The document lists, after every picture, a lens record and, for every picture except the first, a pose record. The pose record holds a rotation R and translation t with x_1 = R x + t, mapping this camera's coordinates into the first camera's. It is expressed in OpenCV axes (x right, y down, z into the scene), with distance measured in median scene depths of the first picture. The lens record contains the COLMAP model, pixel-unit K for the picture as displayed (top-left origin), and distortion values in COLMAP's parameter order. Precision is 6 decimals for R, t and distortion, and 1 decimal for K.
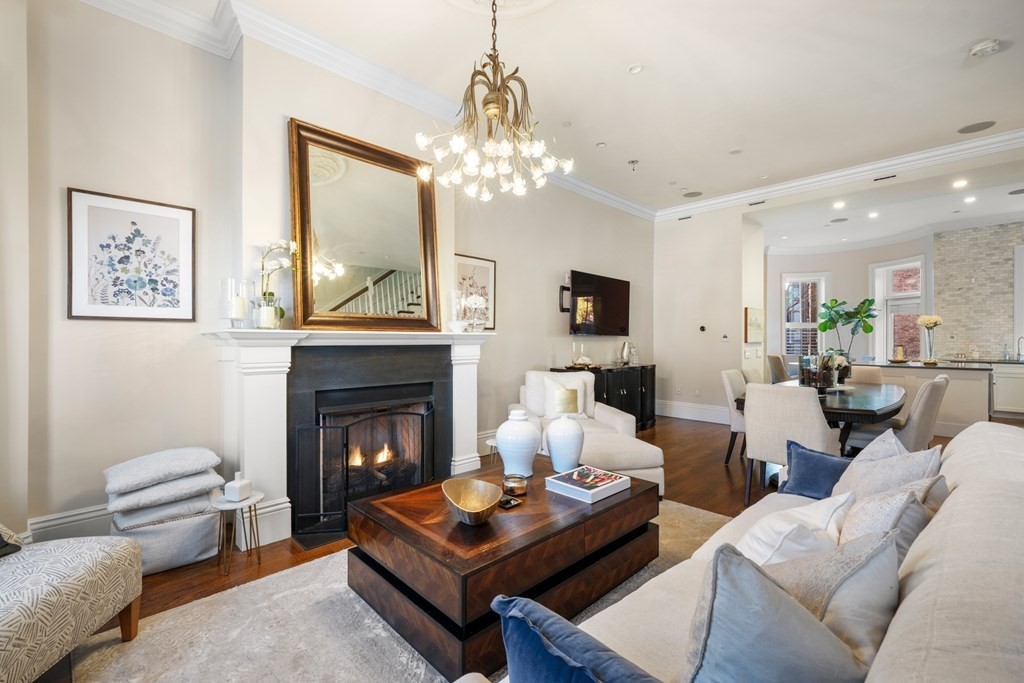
lens RADIAL K [[437.9, 0, 519.2], [0, 437.9, 339.9], [0, 0, 1]] dist [-0.002700, 0.000470]
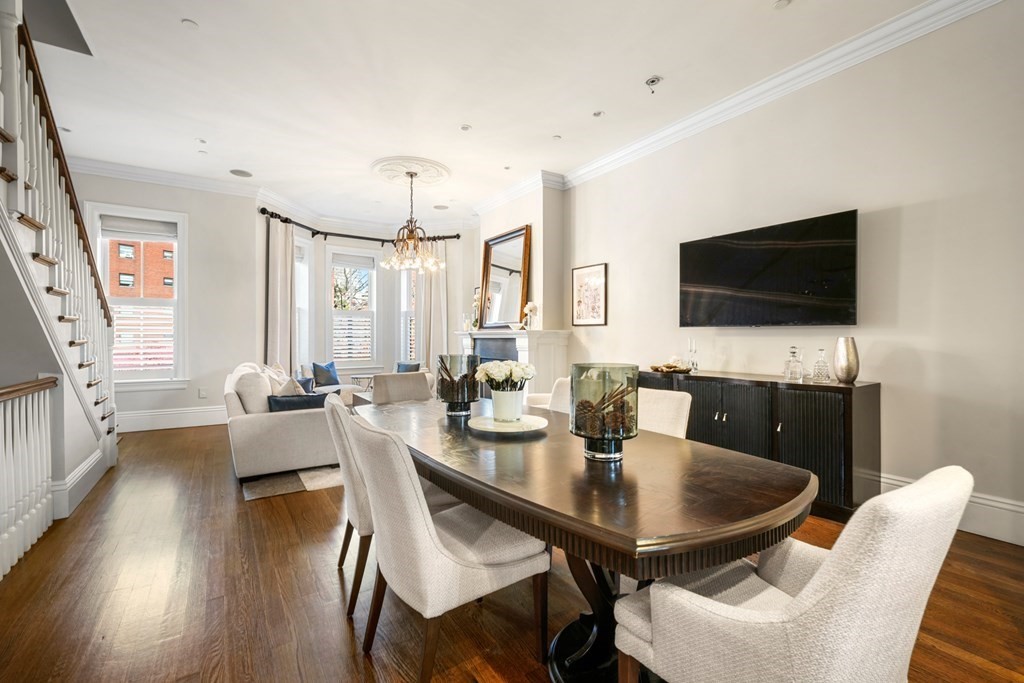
lens RADIAL K [[437.9, 0, 521.6], [0, 437.9, 345.8], [0, 0, 1]] dist [-0.002700, 0.000470]
pose [[-0.186974, 0.019687, -0.982168, 1.505967], [-0.000671, 0.999796, 0.020168, 0.009153], [0.982365, 0.004430, -0.186923, 1.401791]]
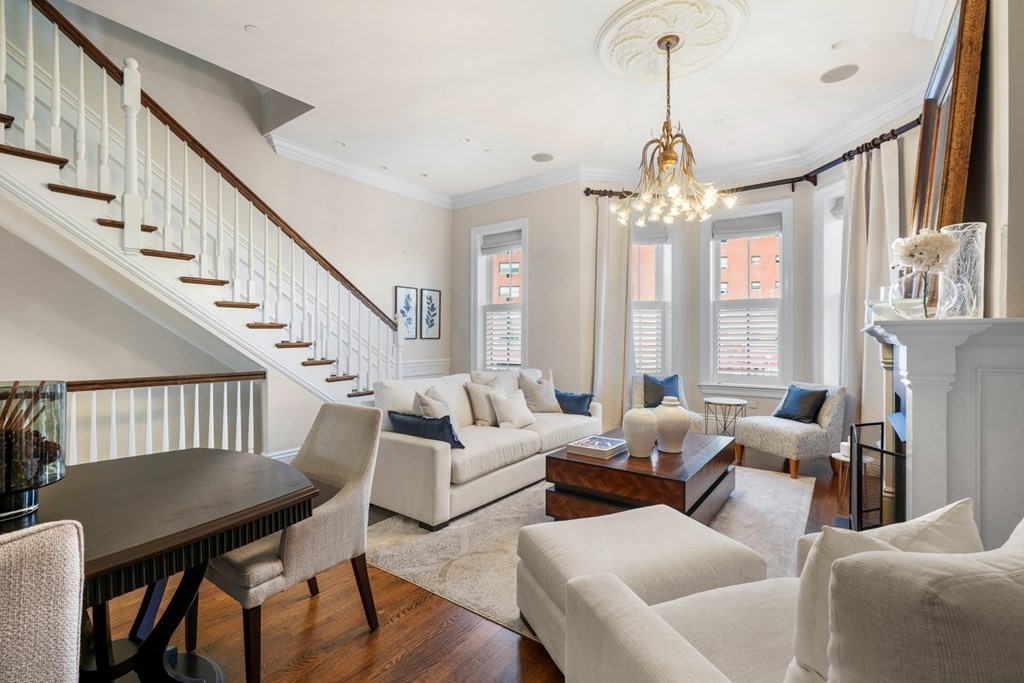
lens RADIAL K [[463.1, 0, 508.3], [0, 463.1, 339.7], [0, 0, 1]] dist [-0.005109, -0.000458]
pose [[-0.988658, -0.000761, -0.150180, 0.433440], [-0.001328, 0.999992, 0.003681, 0.002618], [0.150176, 0.003839, -0.988652, 1.574015]]
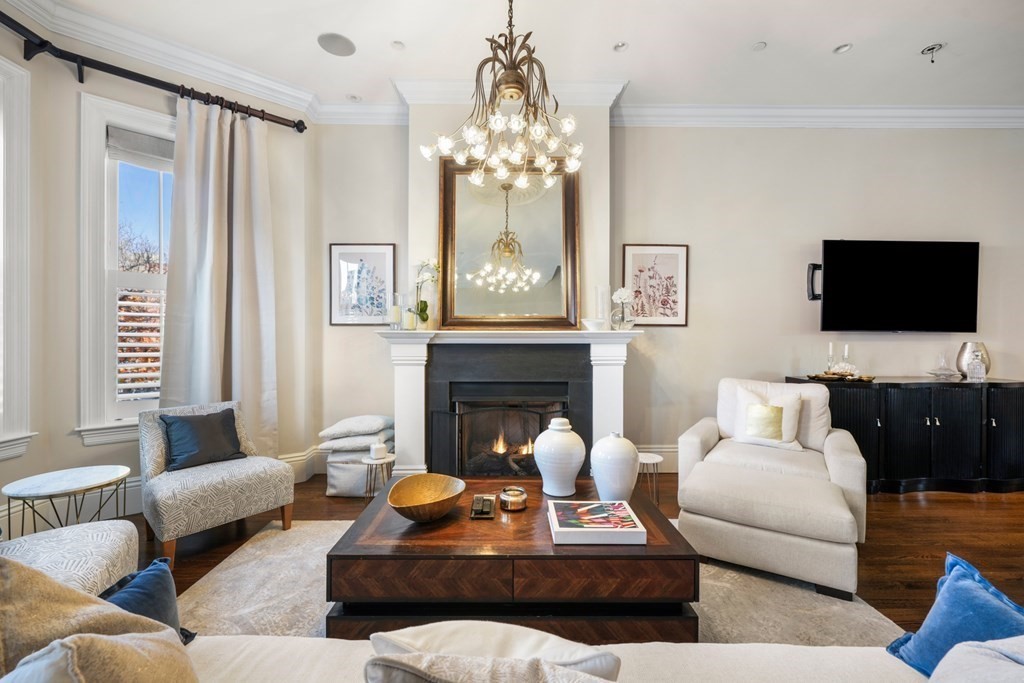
lens RADIAL K [[437.9, 0, 515.5], [0, 437.9, 339.3], [0, 0, 1]] dist [-0.002700, 0.000470]
pose [[0.717460, 0.001459, -0.696598, 0.412122], [0.000474, 0.999997, 0.002582, -0.001143], [0.696599, -0.002183, 0.717457, 0.232261]]
